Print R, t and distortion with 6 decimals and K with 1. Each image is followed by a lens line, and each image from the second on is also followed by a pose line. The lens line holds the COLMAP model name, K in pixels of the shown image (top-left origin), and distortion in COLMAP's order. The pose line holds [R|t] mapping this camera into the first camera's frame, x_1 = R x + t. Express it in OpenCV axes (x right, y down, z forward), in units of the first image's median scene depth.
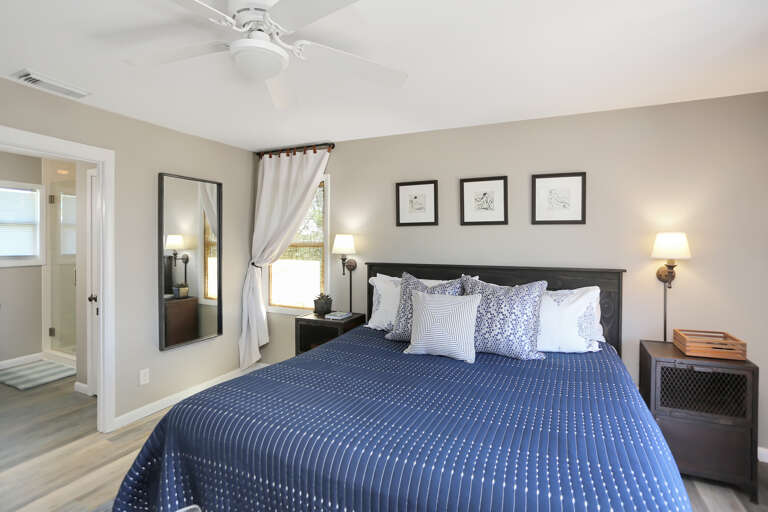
lens RADIAL K [[413.1, 0, 384.5], [0, 413.1, 254.7], [0, 0, 1]] dist [0.019176, 0.002083]
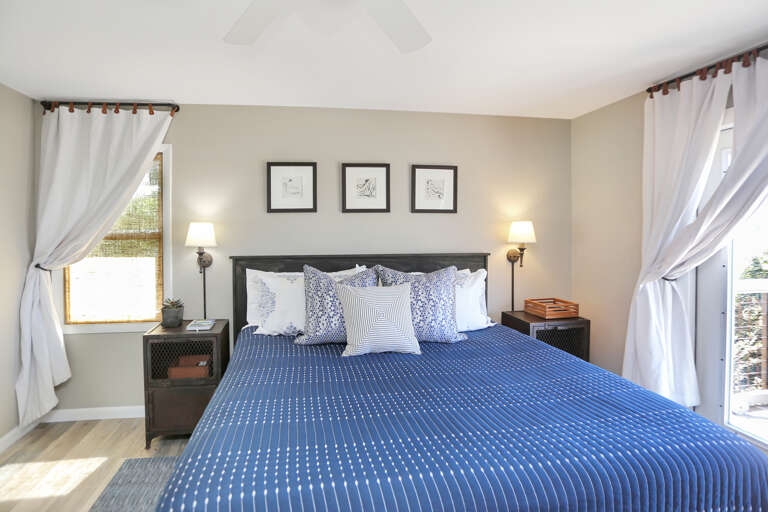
lens RADIAL K [[429.8, 0, 365.5], [0, 429.8, 242.6], [0, 0, 1]] dist [-0.003692, 0.007394]
pose [[0.839225, -0.025133, 0.543203, -0.311547], [0.026183, 0.999640, 0.005801, -0.007266], [-0.543153, 0.009355, 0.839581, 0.153505]]
